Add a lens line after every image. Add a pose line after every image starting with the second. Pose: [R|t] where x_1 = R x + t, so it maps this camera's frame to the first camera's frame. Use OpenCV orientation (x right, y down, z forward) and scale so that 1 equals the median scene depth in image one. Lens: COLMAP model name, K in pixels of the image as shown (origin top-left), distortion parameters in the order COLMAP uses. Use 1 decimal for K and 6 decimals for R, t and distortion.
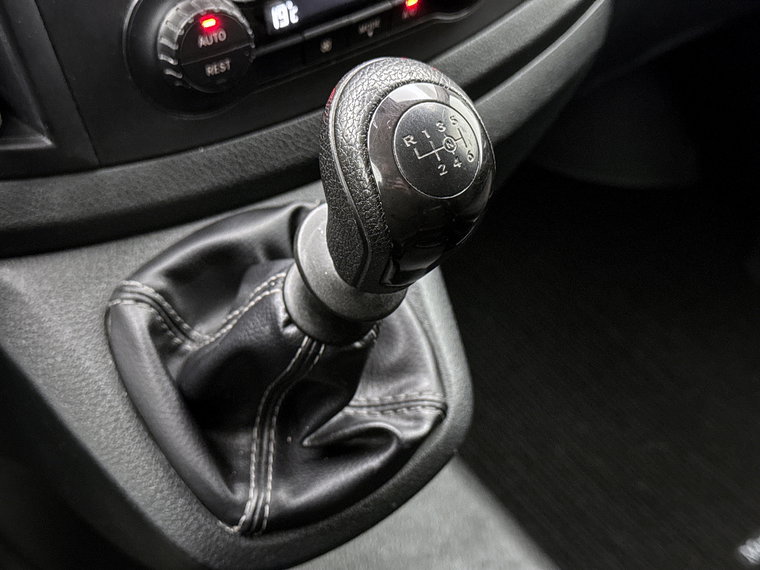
lens RADIAL K [[1097.0, 0, 396.3], [0, 1097.0, 291.8], [0, 0, 1]] dist [0.087373, 0.000000]
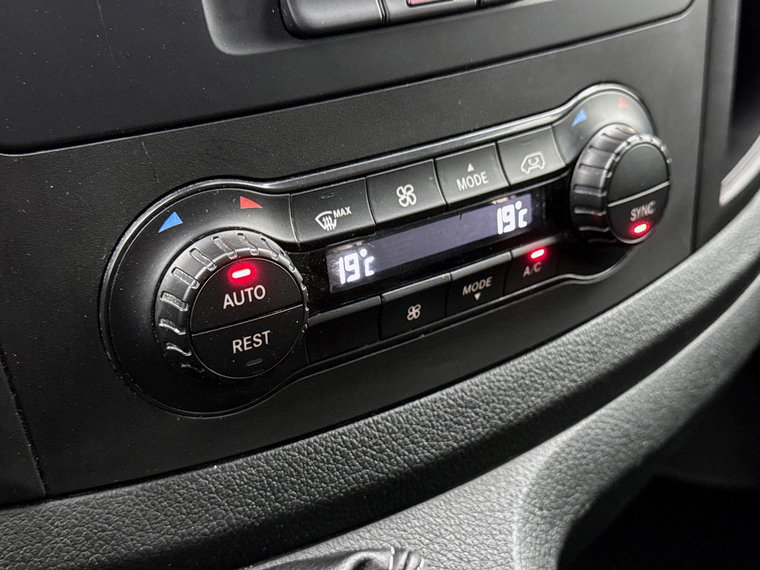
lens RADIAL K [[1097.0, 0, 367.9], [0, 1097.0, 304.9], [0, 0, 1]] dist [0.087373, 0.000000]
pose [[0.998329, 0.029816, -0.049496, -0.064085], [-0.040047, 0.974516, -0.220713, -0.087824], [0.041654, 0.222327, 0.974082, 0.386929]]
